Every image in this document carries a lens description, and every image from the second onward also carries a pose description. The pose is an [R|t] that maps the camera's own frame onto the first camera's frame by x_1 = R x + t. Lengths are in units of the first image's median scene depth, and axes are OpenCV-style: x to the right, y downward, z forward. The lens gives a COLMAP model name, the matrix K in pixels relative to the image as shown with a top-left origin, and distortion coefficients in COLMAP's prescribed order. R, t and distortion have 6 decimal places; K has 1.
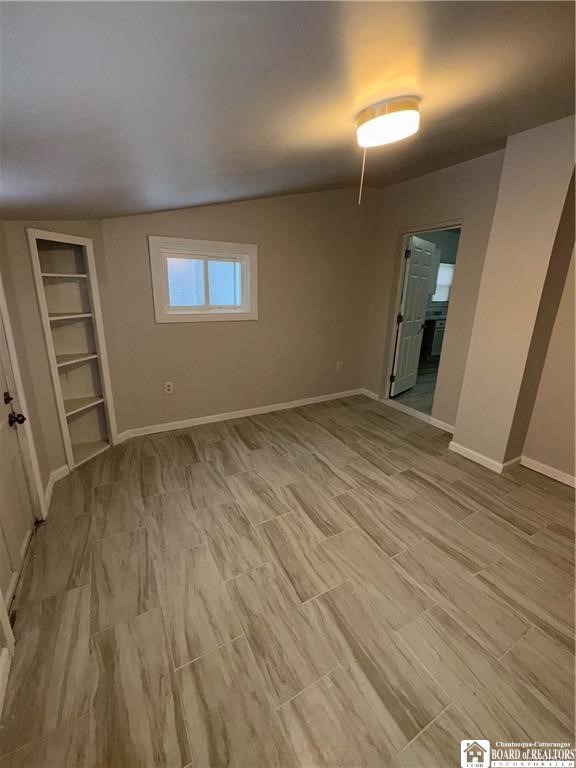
lens RADIAL K [[315.9, 0, 289.6], [0, 315.9, 381.8], [0, 0, 1]] dist [-0.001305, -0.000007]
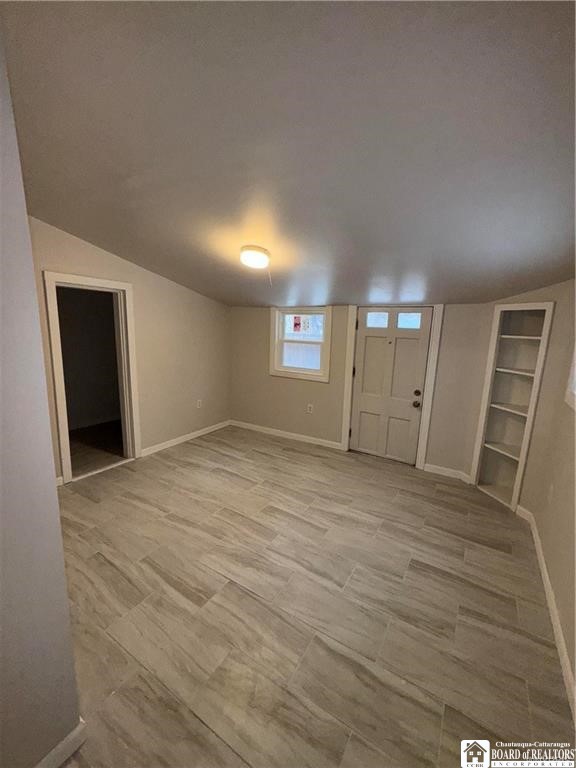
lens RADIAL K [[315.9, 0, 287.2], [0, 315.9, 382.1], [0, 0, 1]] dist [-0.001305, -0.000007]
pose [[-0.872117, 0.039457, -0.487703, 0.581755], [-0.190762, 0.890452, 0.413164, -0.489542], [0.450579, 0.453363, -0.769052, 1.527544]]
